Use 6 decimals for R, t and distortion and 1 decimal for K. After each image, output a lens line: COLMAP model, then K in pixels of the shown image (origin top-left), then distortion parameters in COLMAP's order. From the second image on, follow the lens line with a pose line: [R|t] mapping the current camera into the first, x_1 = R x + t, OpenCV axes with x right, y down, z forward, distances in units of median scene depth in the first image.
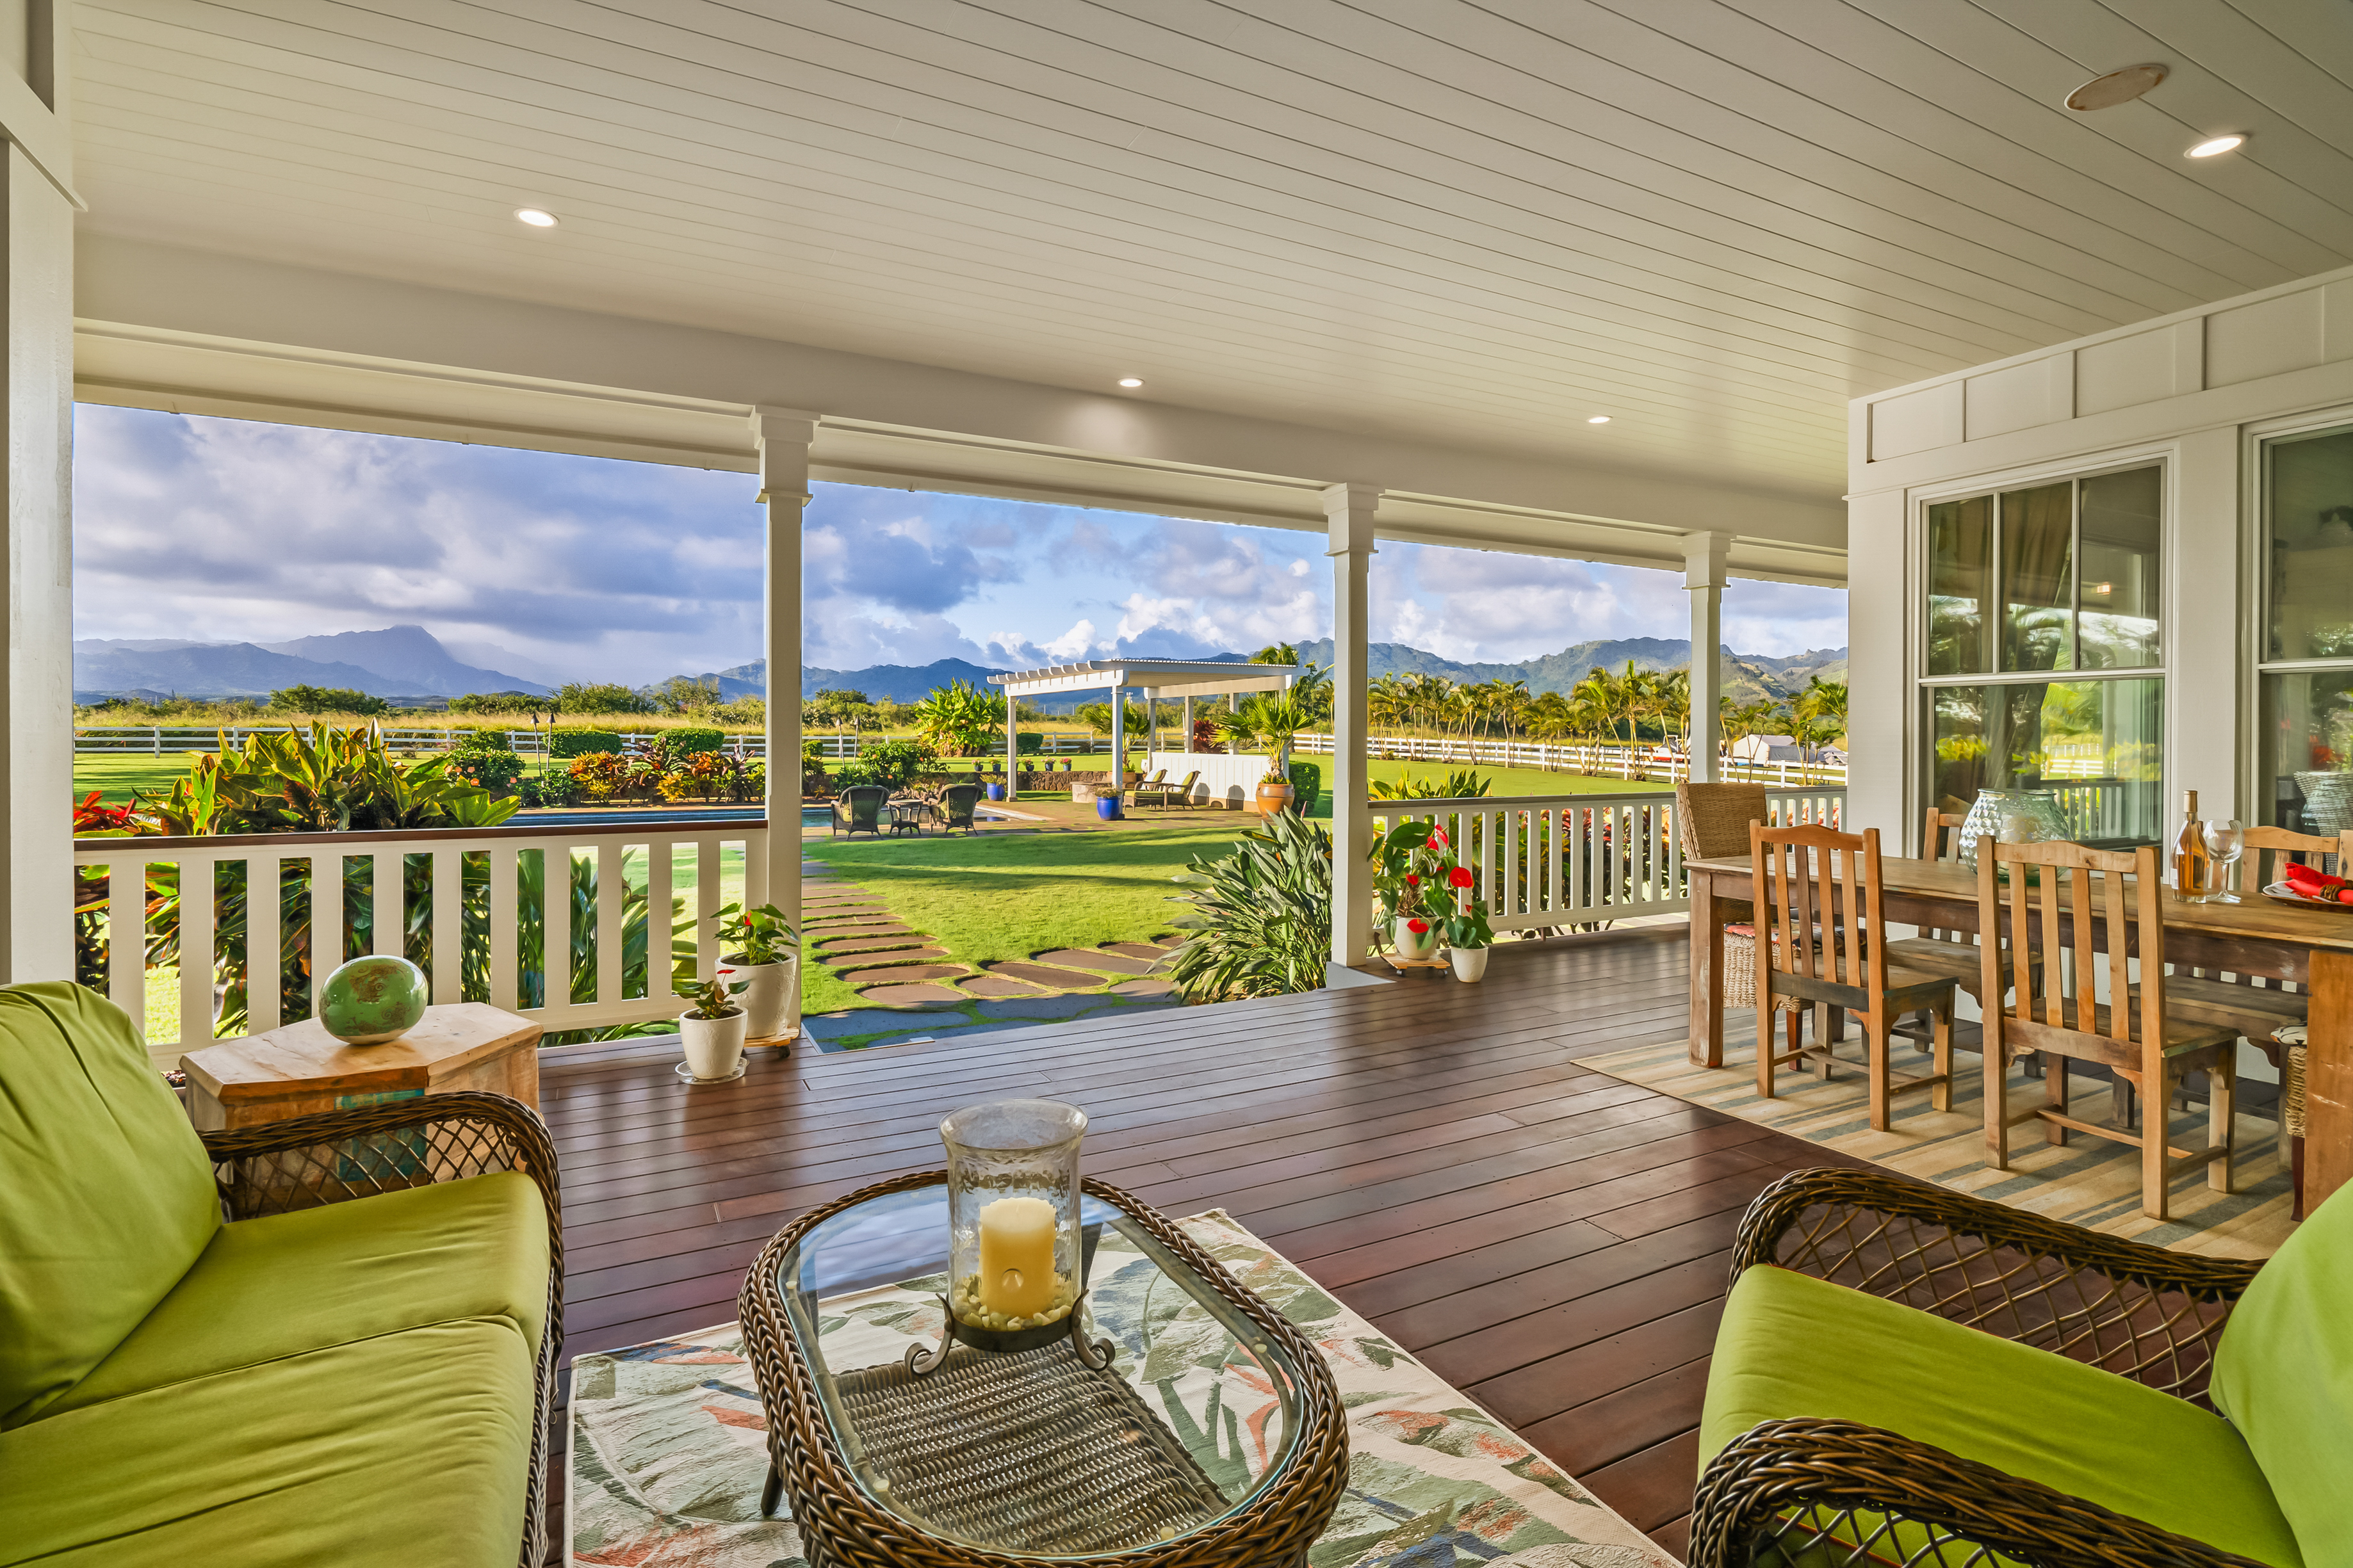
lens RADIAL K [[1101.1, 0, 1177.4], [0, 1101.1, 744.3], [0, 0, 1]] dist [-0.001748, -0.000121]
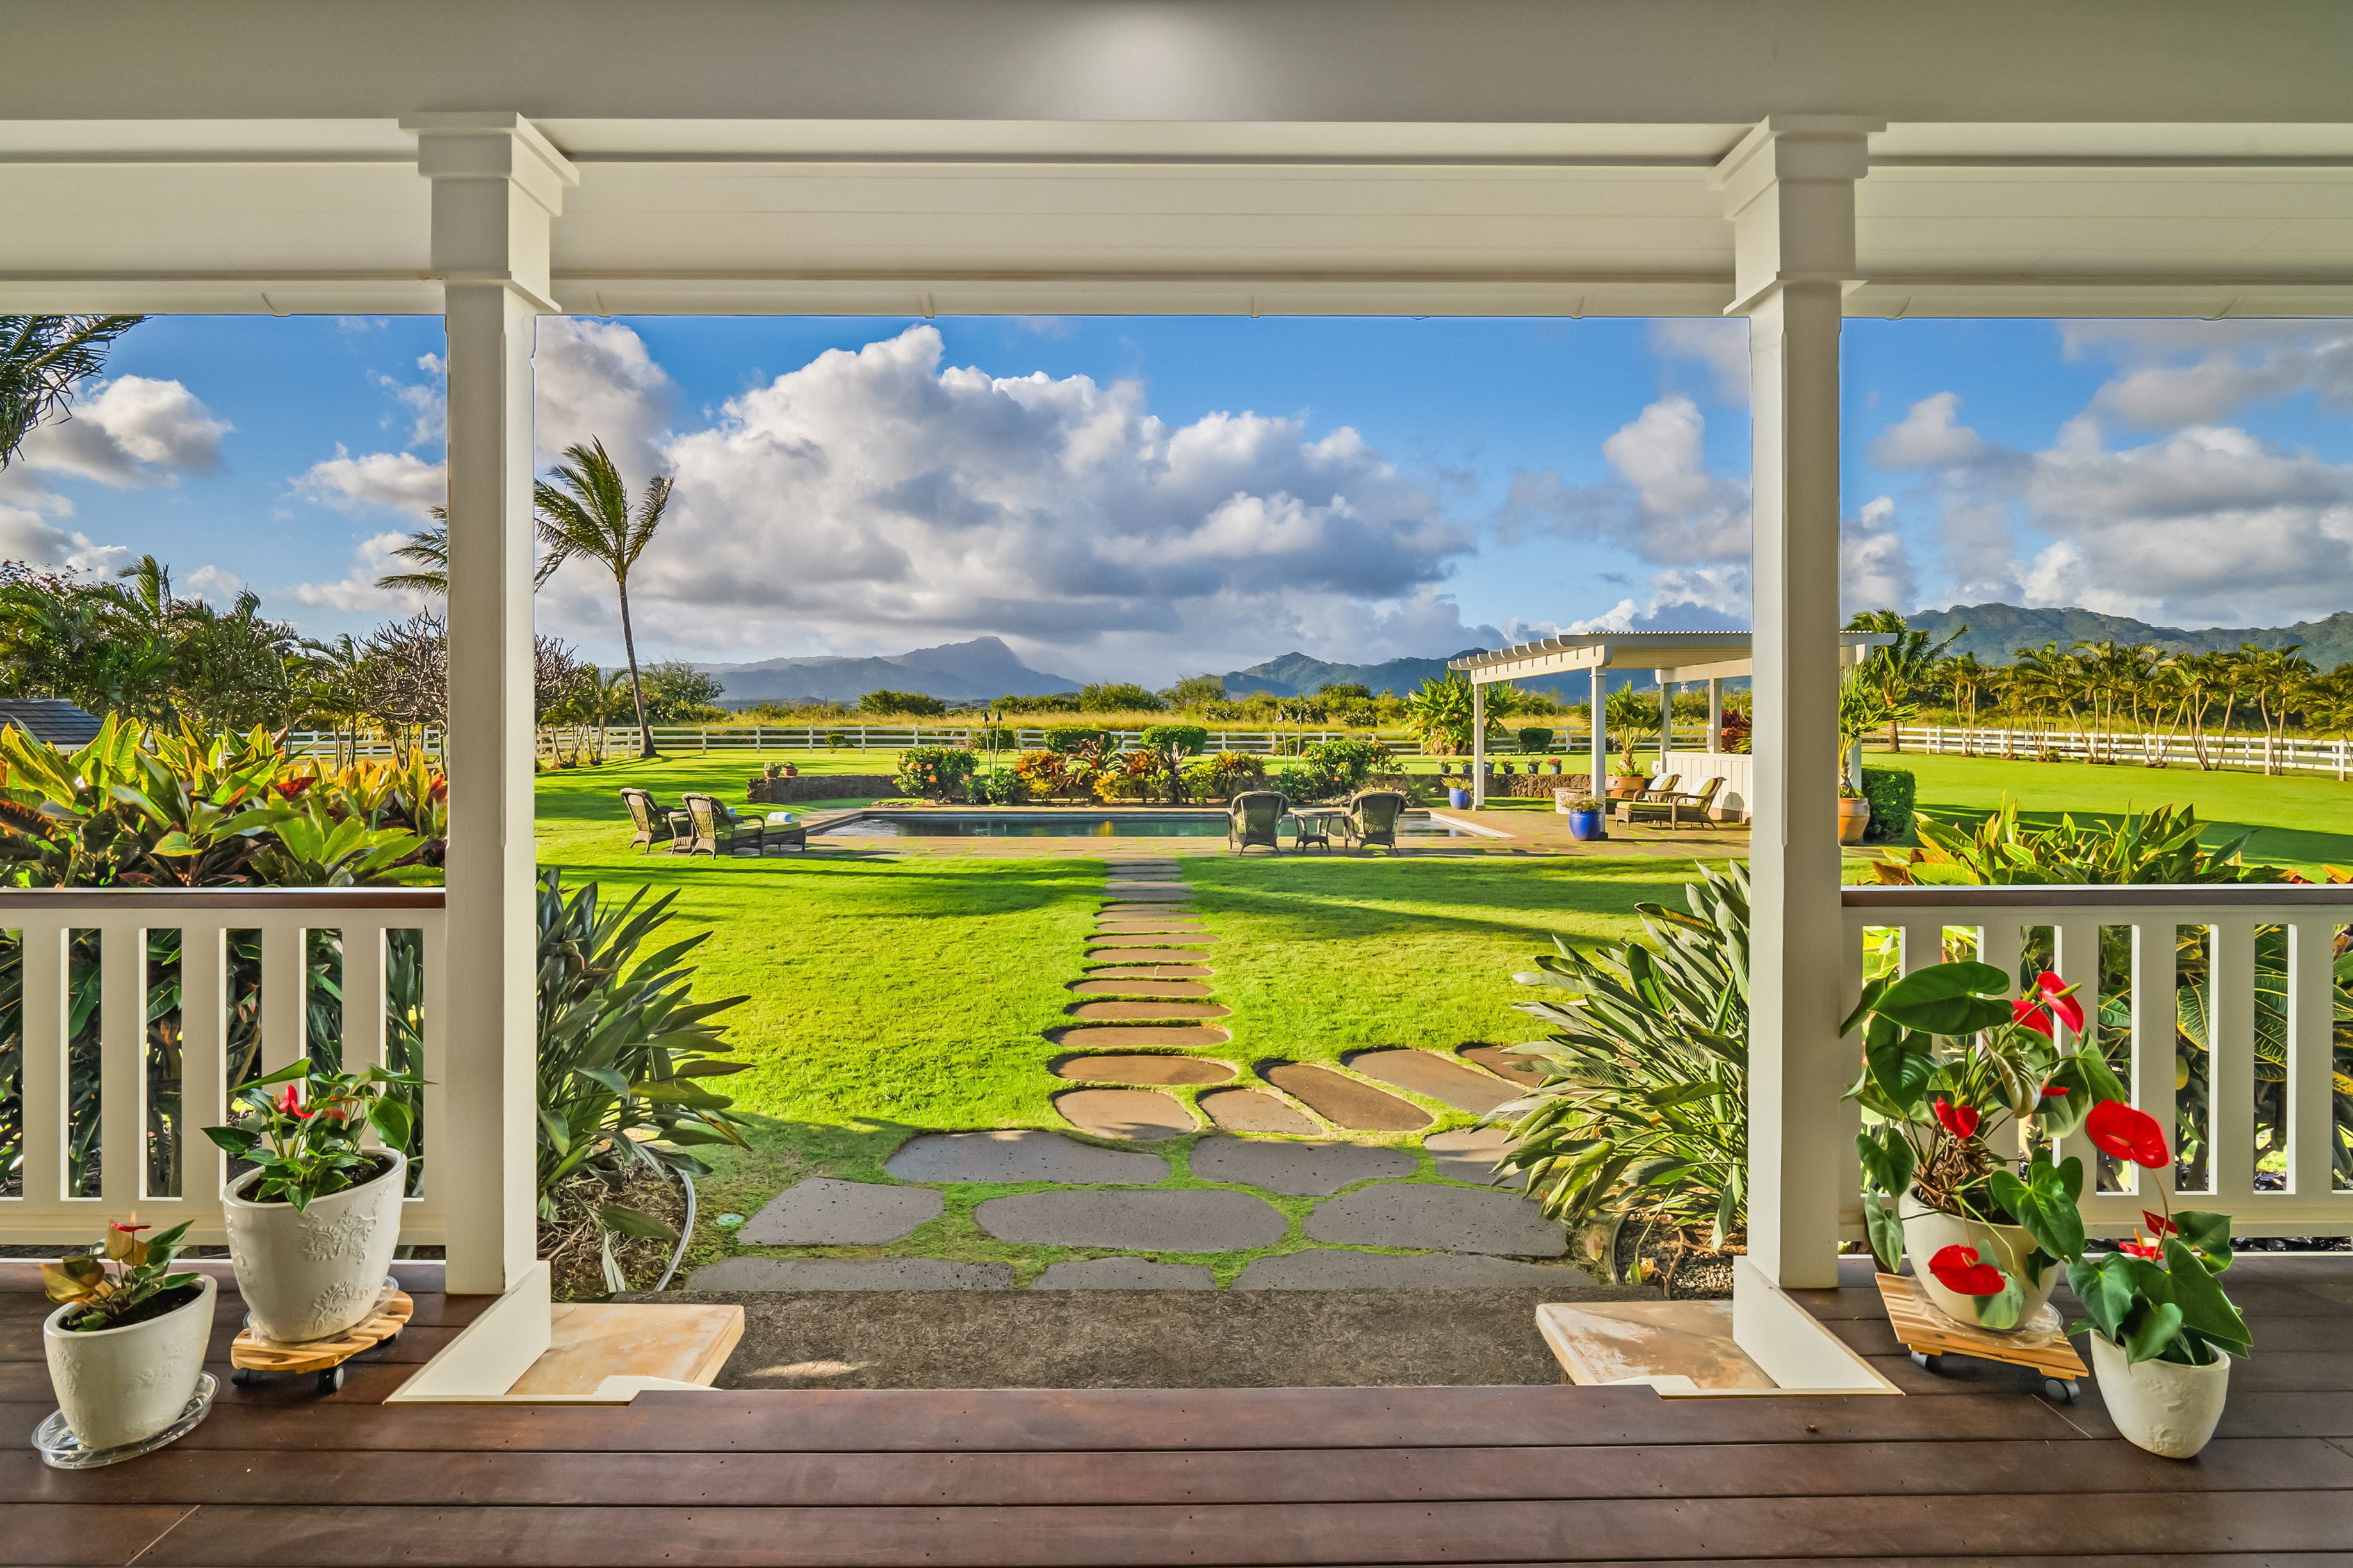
lens RADIAL K [[1140.7, 0, 1172.0], [0, 1140.7, 733.8], [0, 0, 1]] dist [0.002579, 0.001054]
pose [[0.890723, -0.003251, -0.454534, 0.037837], [0.000648, 0.999982, -0.005884, -0.001091], [0.454546, 0.004946, 0.890710, 0.132595]]
